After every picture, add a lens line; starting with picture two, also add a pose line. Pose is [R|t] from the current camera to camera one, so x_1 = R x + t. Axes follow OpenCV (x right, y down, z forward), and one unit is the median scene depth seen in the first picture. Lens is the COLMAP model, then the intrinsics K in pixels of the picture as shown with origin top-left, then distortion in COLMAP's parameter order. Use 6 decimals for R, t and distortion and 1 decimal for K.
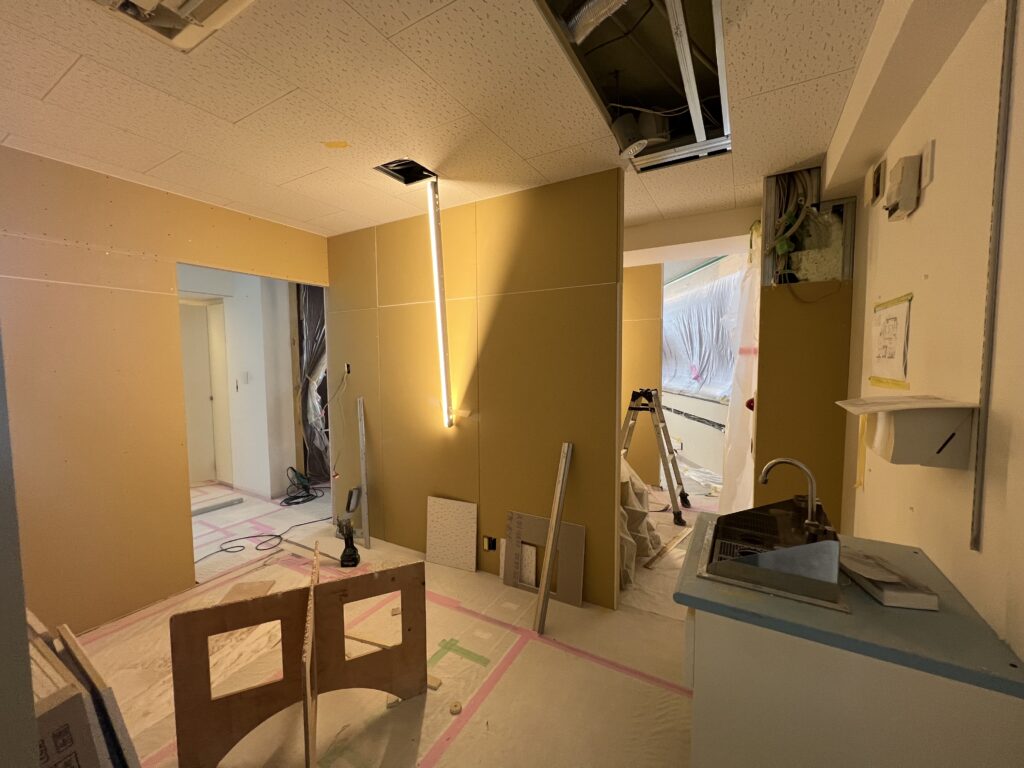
lens RADIAL K [[408.2, 0, 508.0], [0, 408.2, 385.7], [0, 0, 1]] dist [-0.001409, -0.000125]
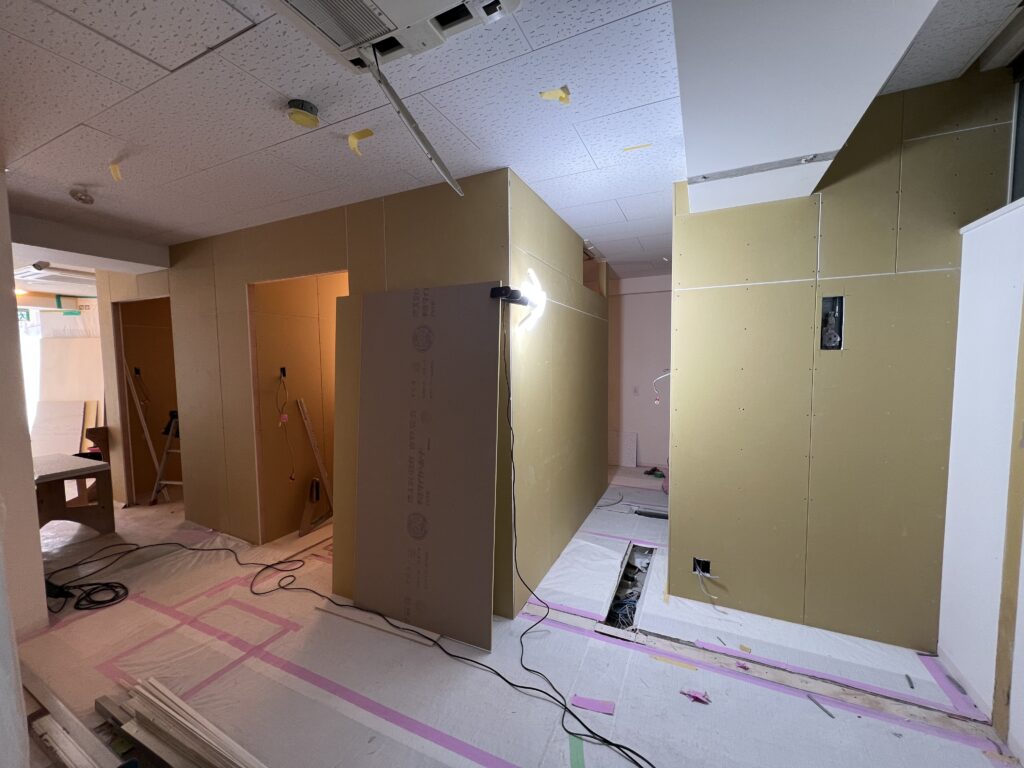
lens RADIAL K [[408.2, 0, 508.0], [0, 408.2, 385.7], [0, 0, 1]] dist [-0.001409, -0.000125]
pose [[-0.079256, -0.060644, 0.995008, -1.500130], [0.072827, 0.995128, 0.066452, -0.040488], [-0.994190, 0.077730, -0.074454, 0.538816]]
